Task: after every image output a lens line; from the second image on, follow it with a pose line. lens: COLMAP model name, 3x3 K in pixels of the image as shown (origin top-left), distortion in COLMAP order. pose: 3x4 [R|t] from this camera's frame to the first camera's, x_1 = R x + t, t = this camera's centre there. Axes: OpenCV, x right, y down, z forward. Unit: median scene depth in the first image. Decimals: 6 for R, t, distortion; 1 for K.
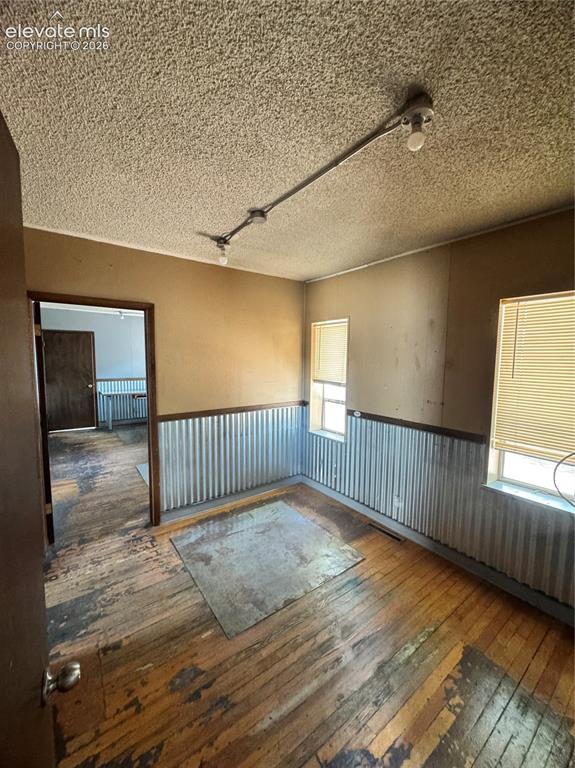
lens RADIAL K [[304.2, 0, 290.0], [0, 304.2, 387.5], [0, 0, 1]] dist [-0.007236, 0.000141]
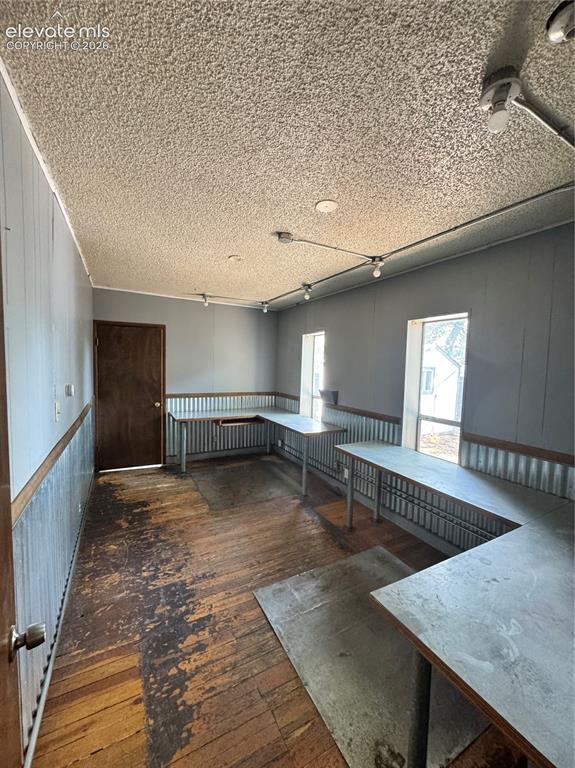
lens RADIAL K [[304.2, 0, 285.5], [0, 304.2, 381.1], [0, 0, 1]] dist [-0.007236, 0.000141]
pose [[0.988922, 0.016884, -0.147472, -0.275378], [-0.022199, 0.999159, -0.034471, -0.040731], [0.146766, 0.037363, 0.988465, 0.367404]]
